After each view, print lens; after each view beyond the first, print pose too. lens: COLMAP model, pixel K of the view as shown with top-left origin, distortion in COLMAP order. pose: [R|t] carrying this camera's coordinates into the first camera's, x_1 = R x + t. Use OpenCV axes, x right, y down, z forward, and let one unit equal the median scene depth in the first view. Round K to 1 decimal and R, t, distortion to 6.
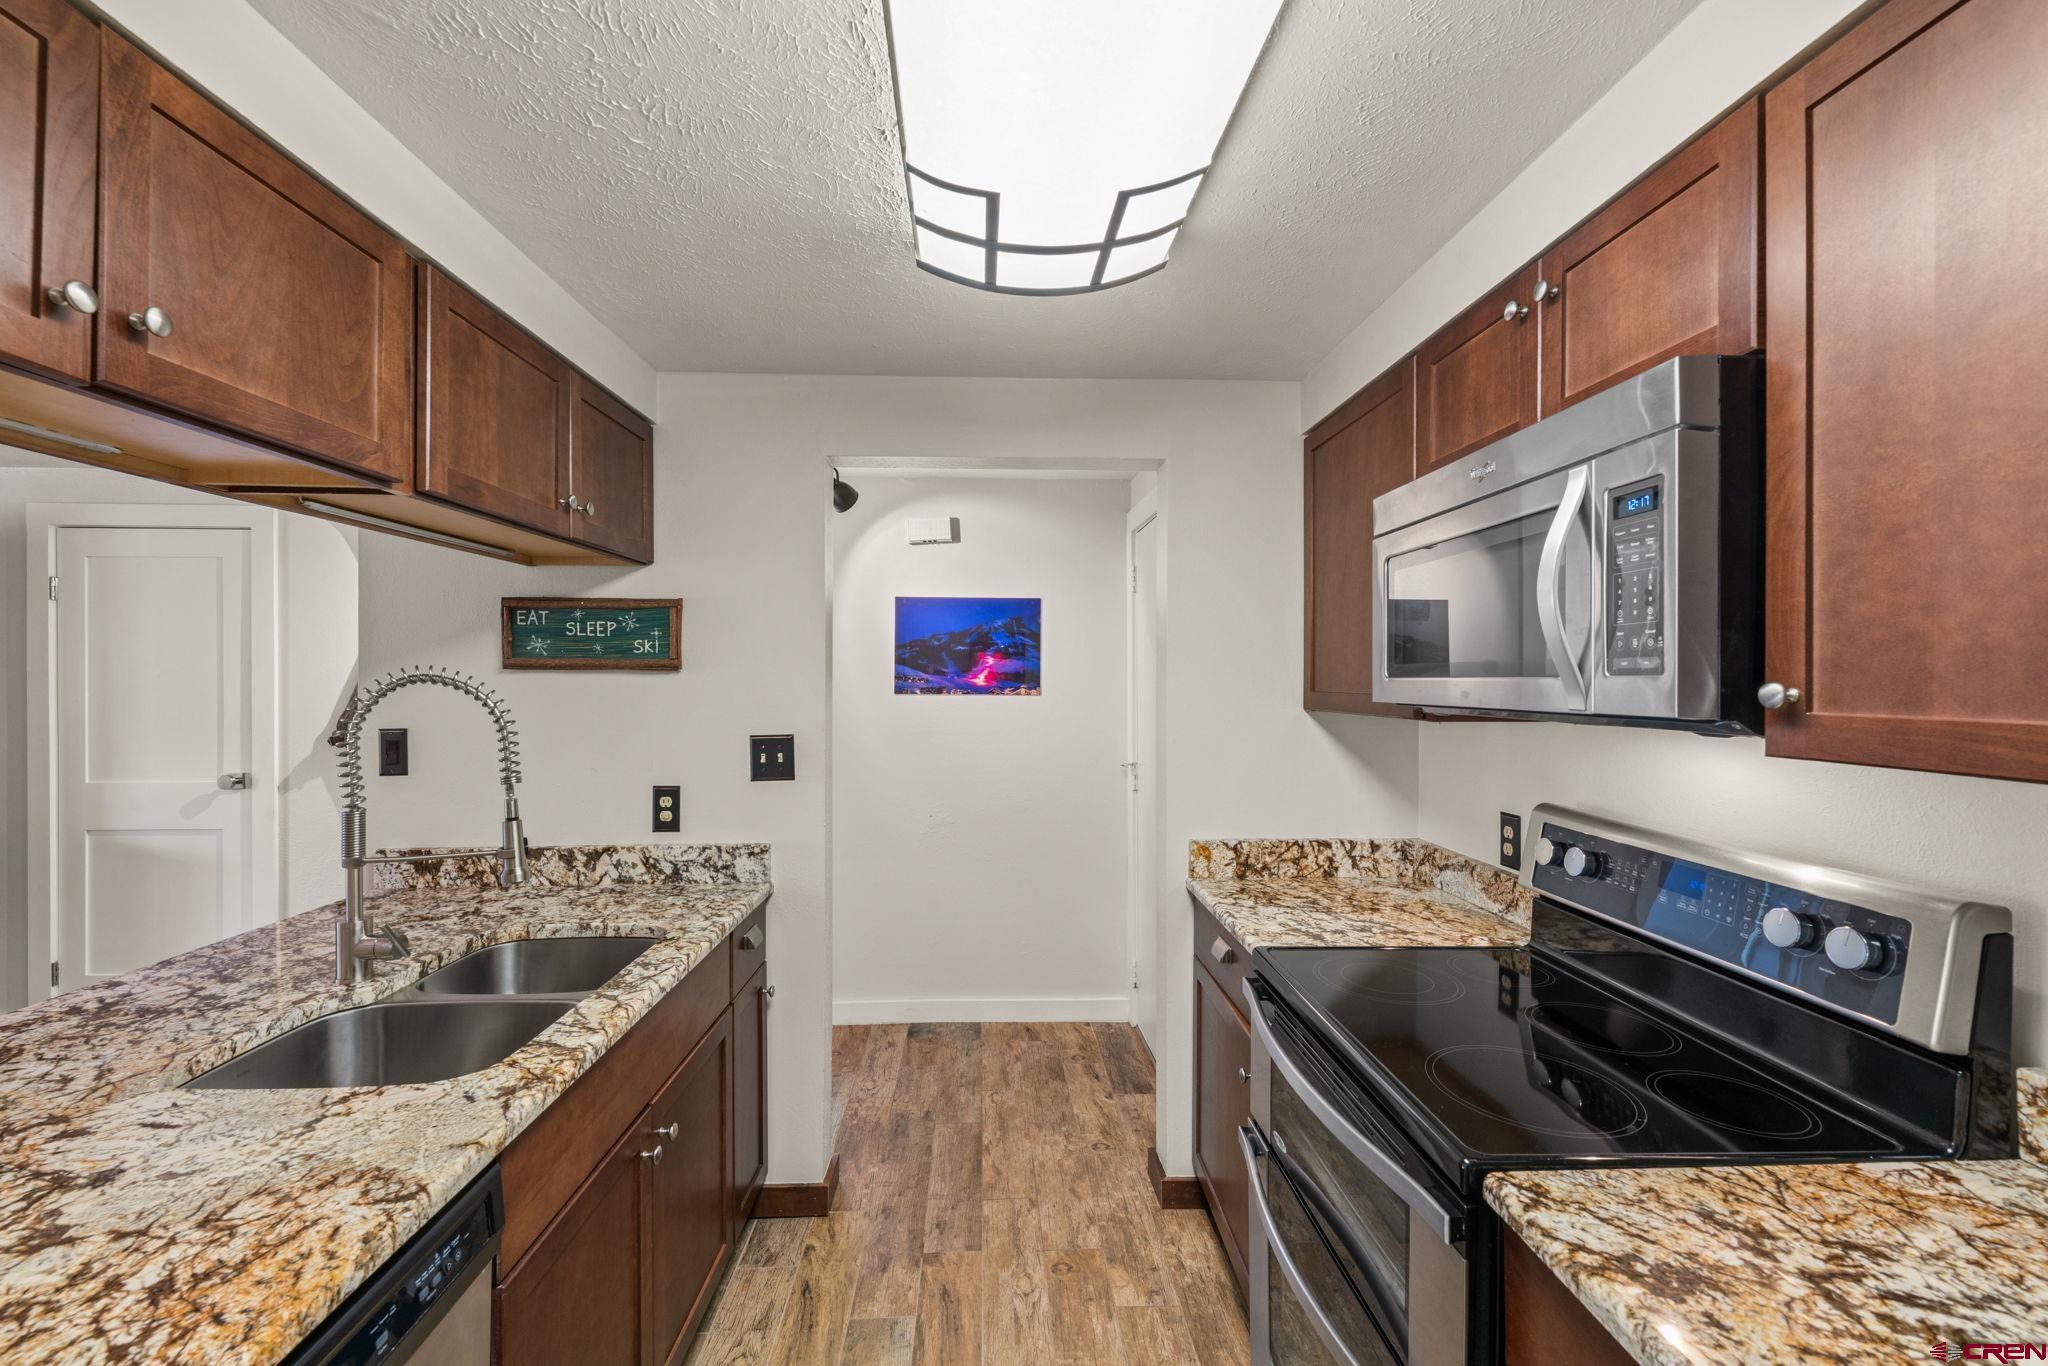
lens RADIAL K [[843.4, 0, 1013.6], [0, 843.4, 669.2], [0, 0, 1]] dist [0.003352, -0.001003]
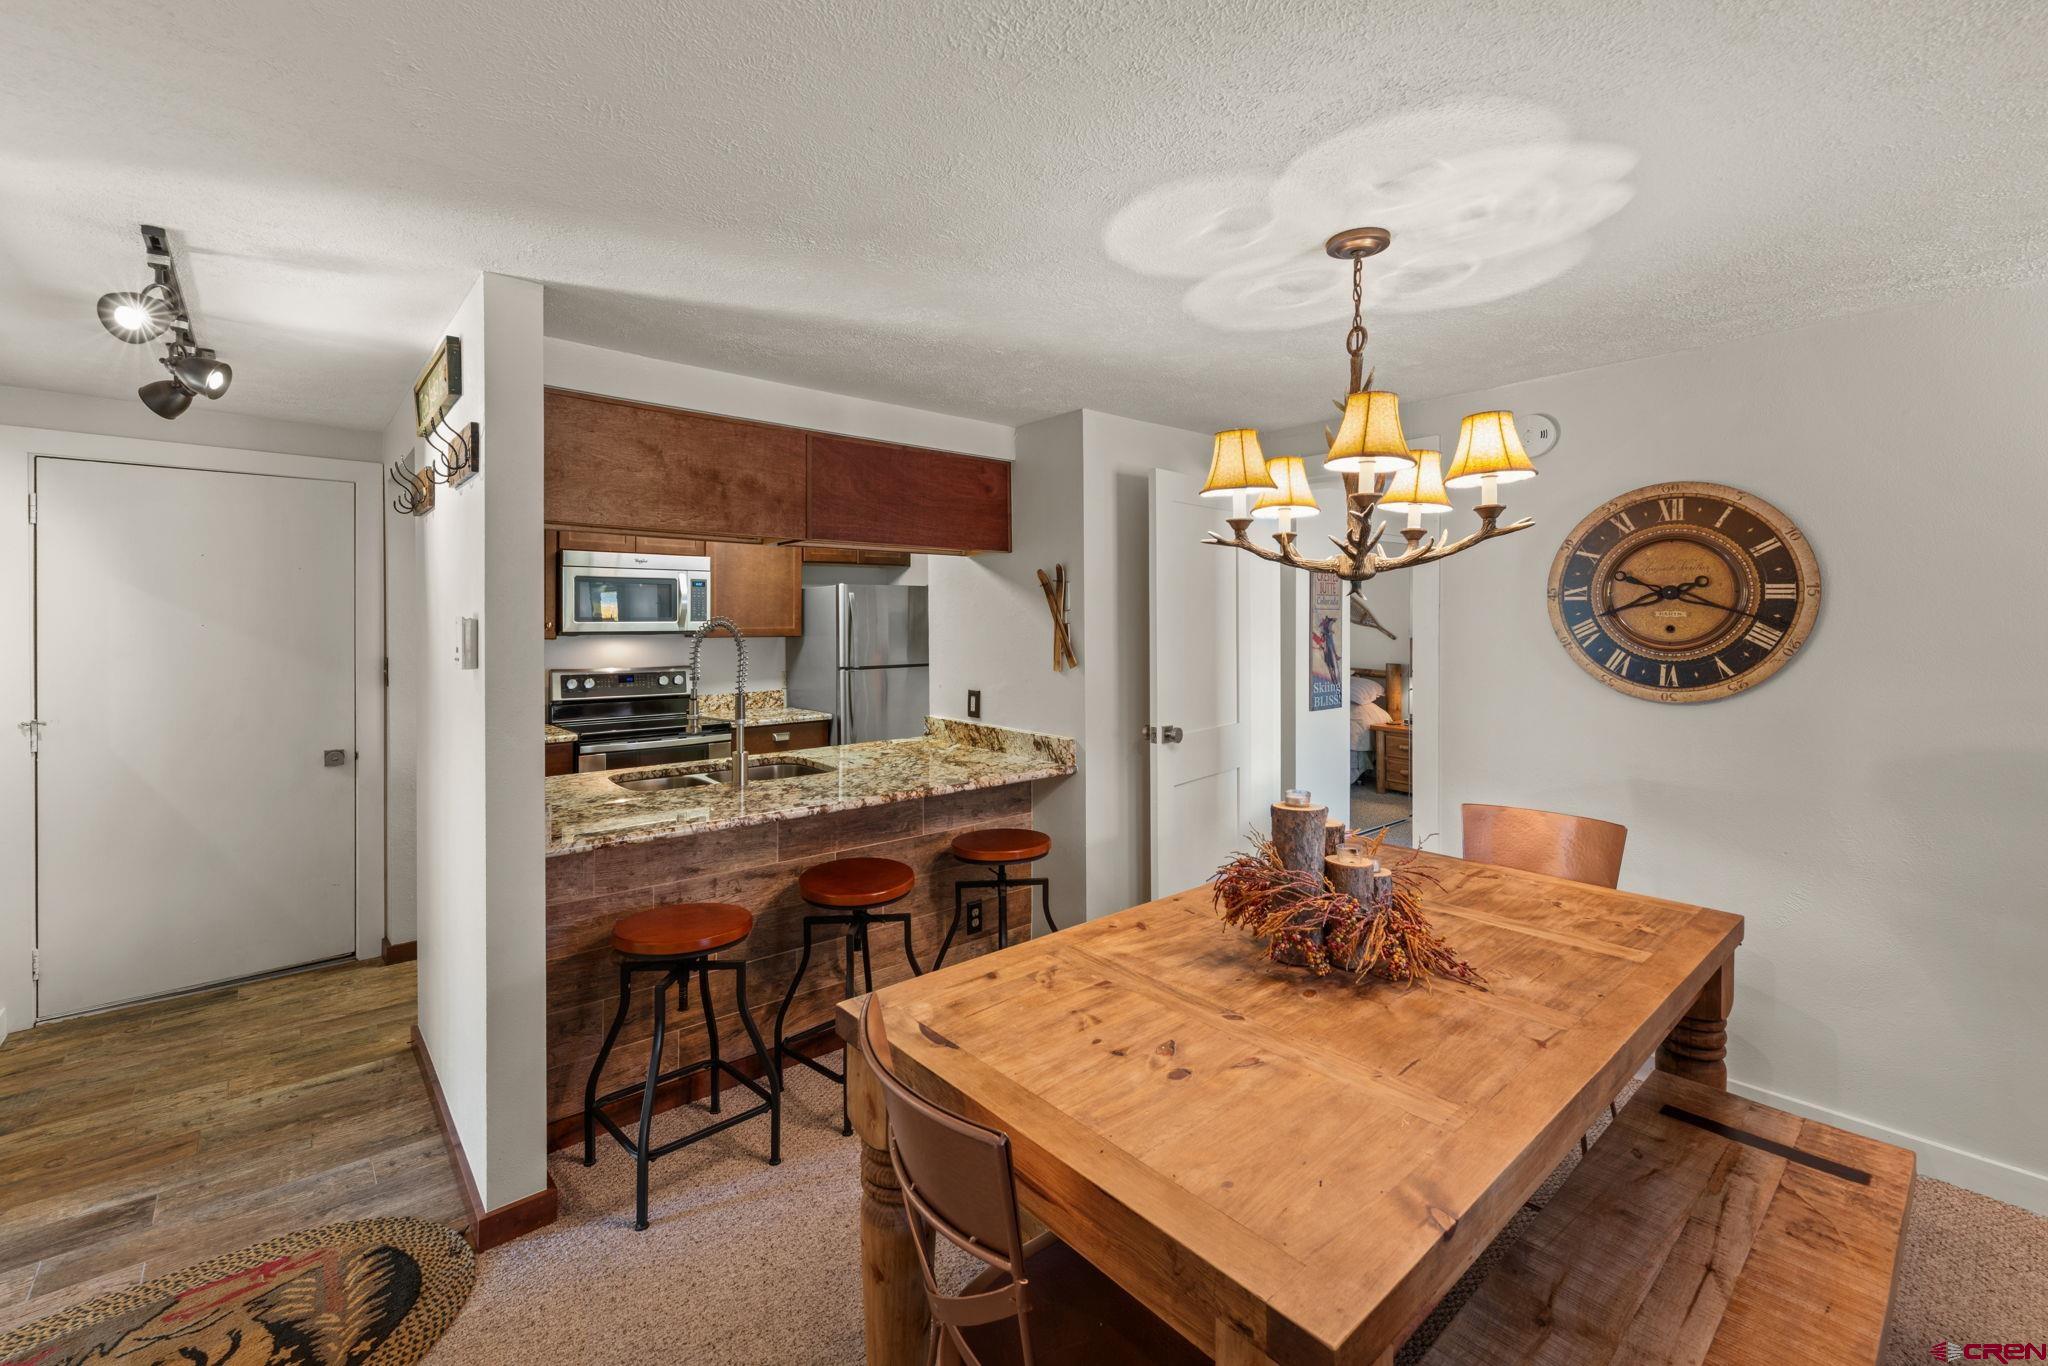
lens RADIAL K [[873.0, 0, 1010.5], [0, 873.0, 615.6], [0, 0, 1]] dist [0.003222, -0.000096]
pose [[-0.622085, 0.004114, 0.782939, -2.631772], [-0.008124, 0.999898, -0.011709, 0.010342], [-0.782908, -0.013644, -0.621988, 1.714908]]
